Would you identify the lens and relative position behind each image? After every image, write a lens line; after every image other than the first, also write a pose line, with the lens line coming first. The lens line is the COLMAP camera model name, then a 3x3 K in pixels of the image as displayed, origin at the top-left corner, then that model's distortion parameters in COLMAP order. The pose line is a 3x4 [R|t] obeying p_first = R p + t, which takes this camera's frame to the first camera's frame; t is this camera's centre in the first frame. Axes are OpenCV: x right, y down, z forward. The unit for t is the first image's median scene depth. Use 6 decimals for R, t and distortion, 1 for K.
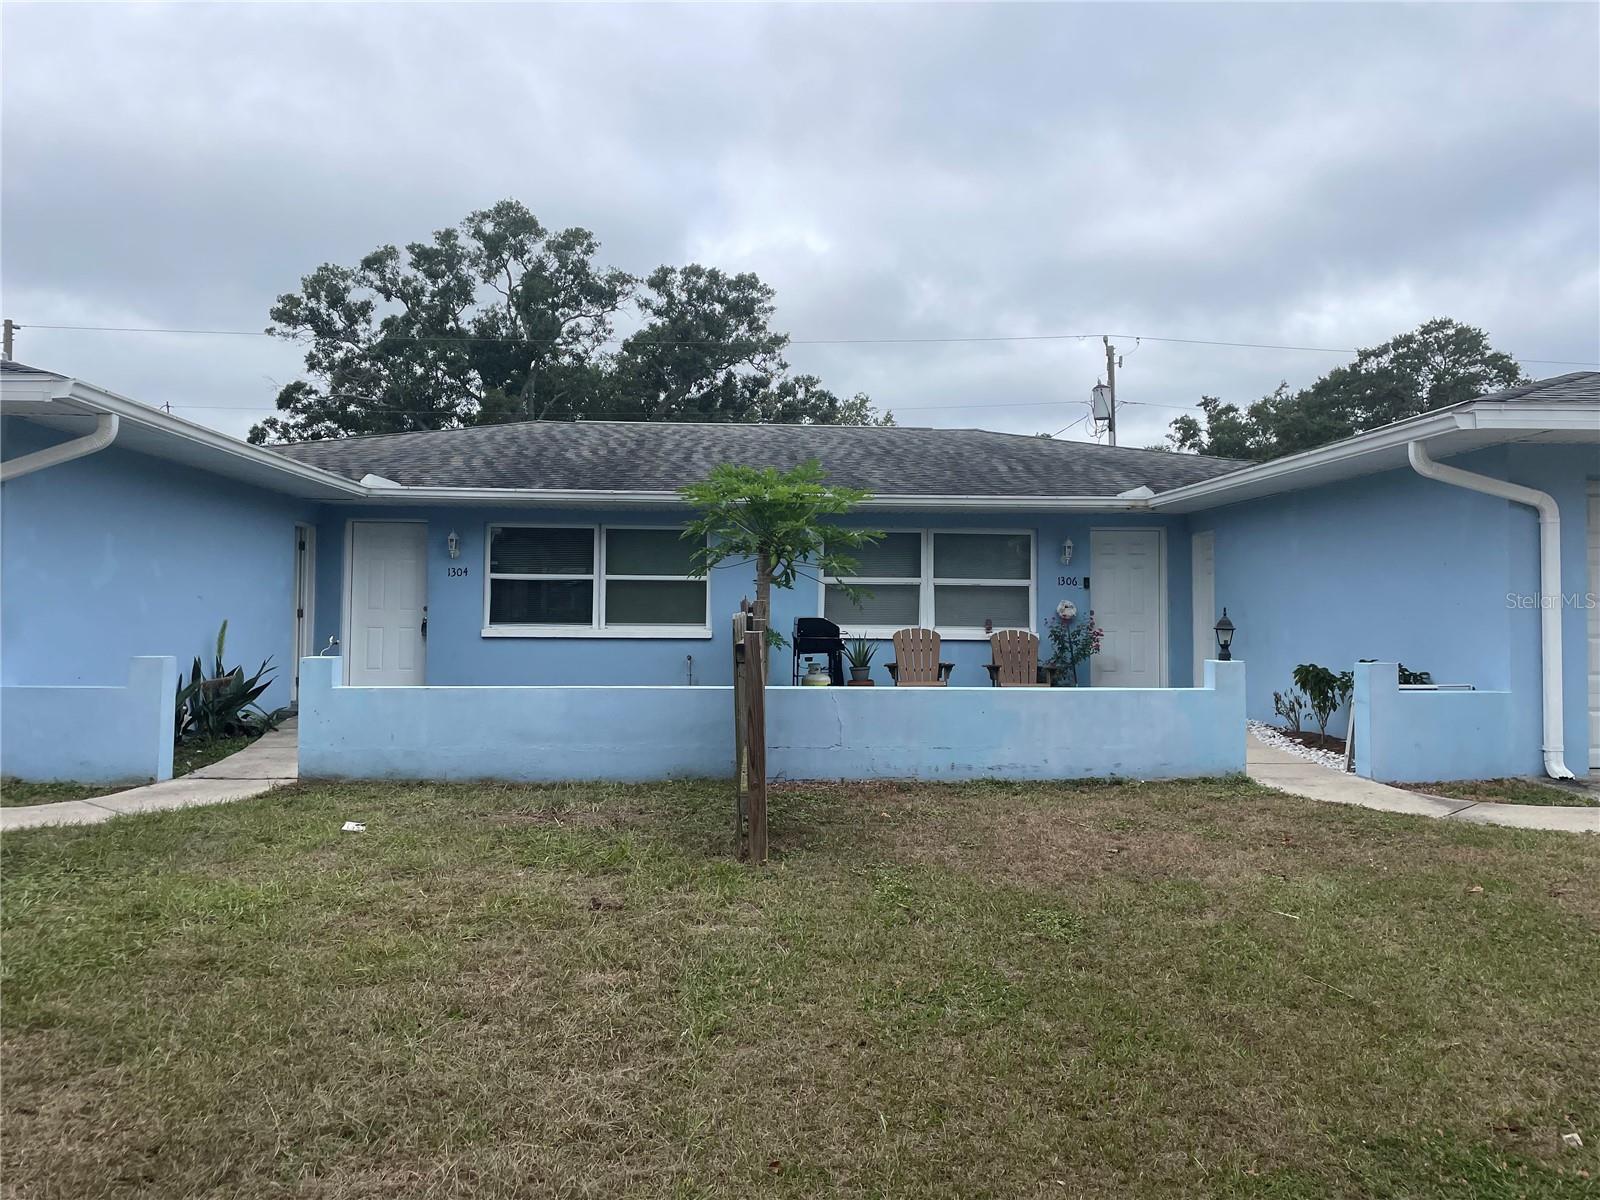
lens RADIAL K [[1208.9, 0, 804.9], [0, 1208.9, 583.4], [0, 0, 1]] dist [0.079101, -0.093004]
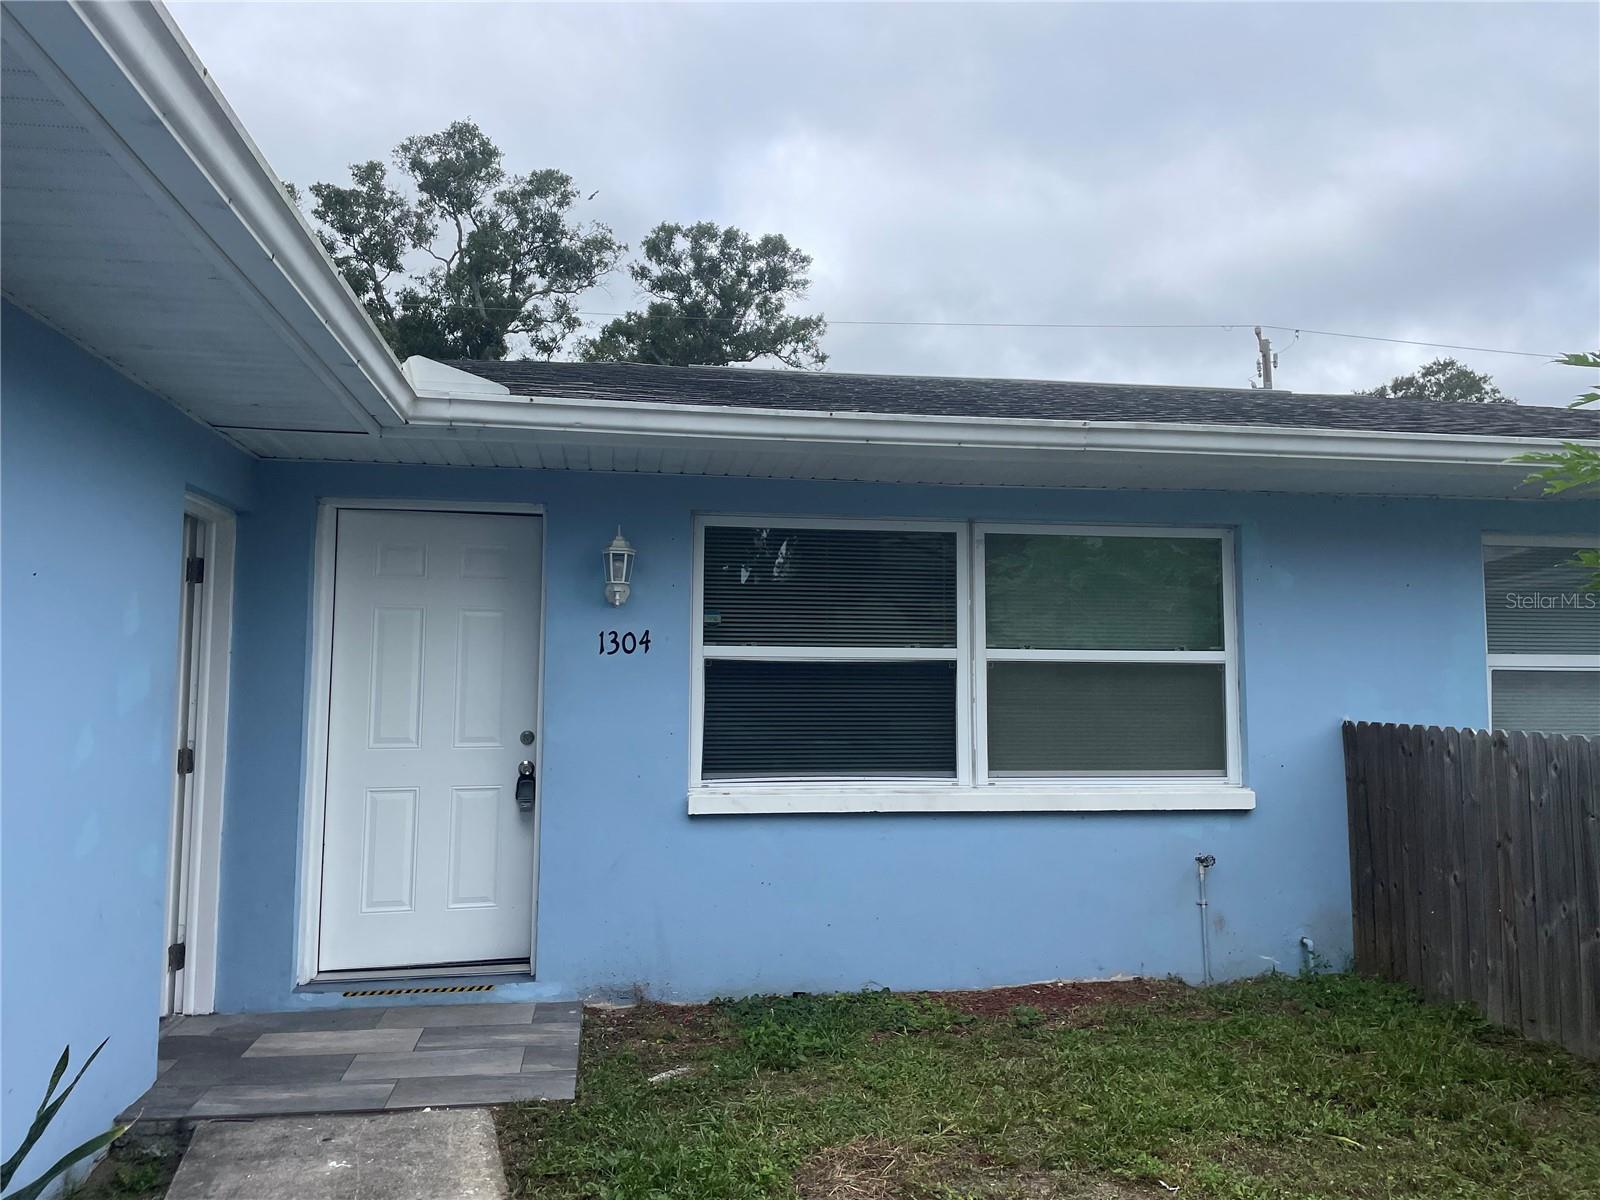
lens RADIAL K [[1208.9, 0, 785.7], [0, 1208.9, 596.5], [0, 0, 1]] dist [0.079101, -0.093004]
pose [[0.995547, 0.005073, 0.094130, -0.299094], [-0.001490, 0.999273, -0.038093, -0.009977], [-0.094255, 0.037783, 0.994831, 0.683812]]
